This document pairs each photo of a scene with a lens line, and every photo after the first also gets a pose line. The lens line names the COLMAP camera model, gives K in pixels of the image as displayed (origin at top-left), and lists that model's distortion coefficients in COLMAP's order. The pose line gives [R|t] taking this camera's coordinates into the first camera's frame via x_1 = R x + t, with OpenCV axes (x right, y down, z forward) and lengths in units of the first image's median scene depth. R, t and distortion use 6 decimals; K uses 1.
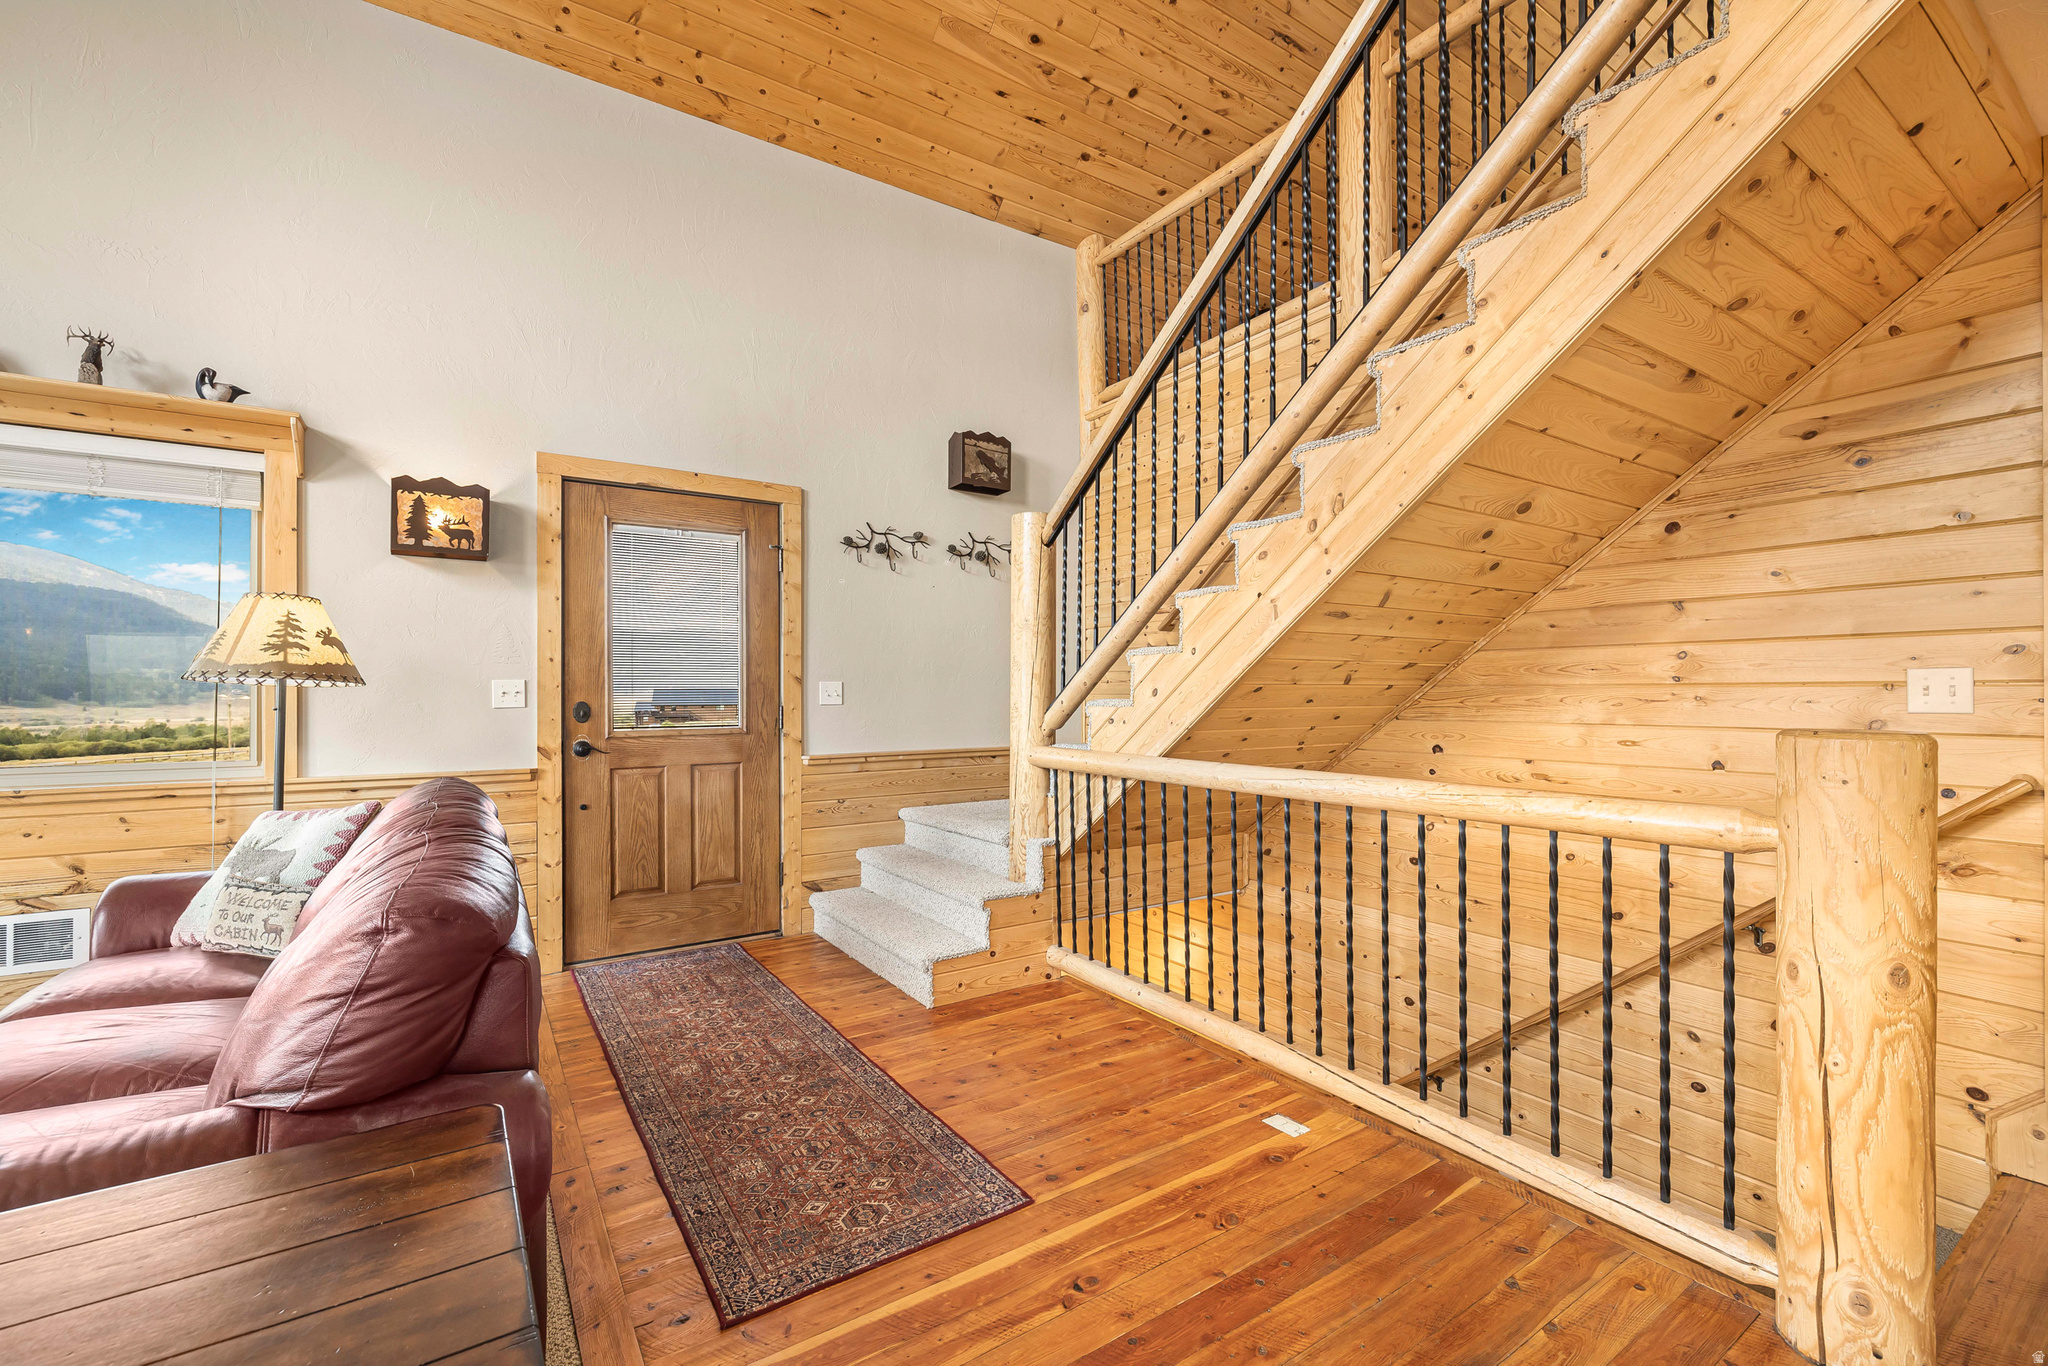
lens RADIAL K [[855.5, 0, 1015.5], [0, 855.5, 688.1], [0, 0, 1]] dist [-0.004815, 0.000158]
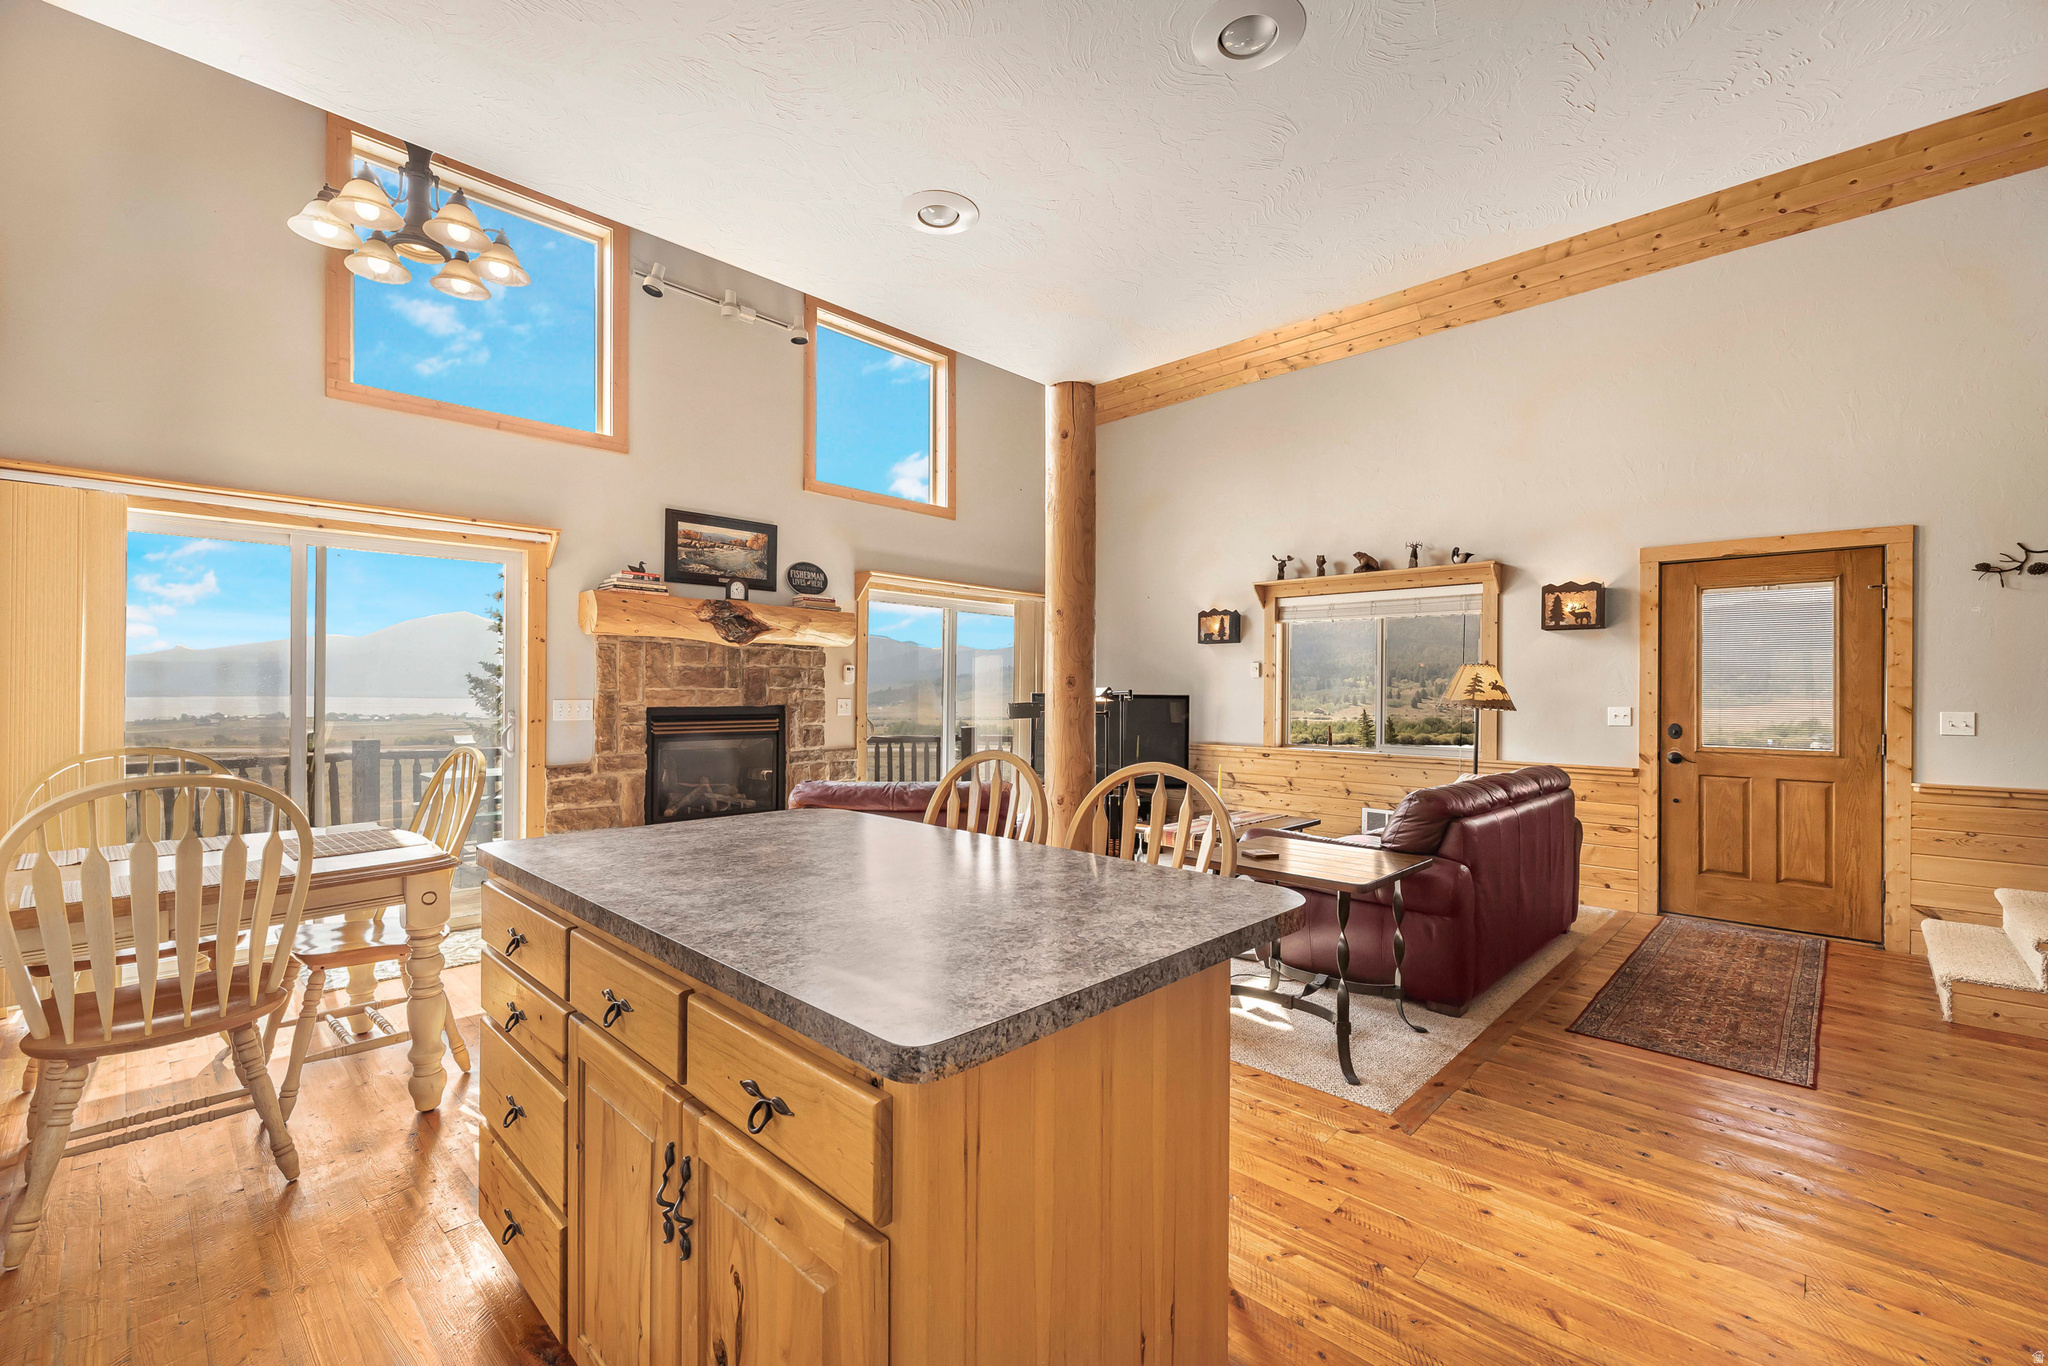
lens RADIAL K [[855.5, 0, 1015.1], [0, 855.5, 694.0], [0, 0, 1]] dist [-0.004815, 0.000158]
pose [[0.219735, 0.006765, -0.975536, 0.596246], [-0.003776, 0.999974, 0.006084, -0.035647], [0.975552, 0.002347, 0.219755, -0.334628]]
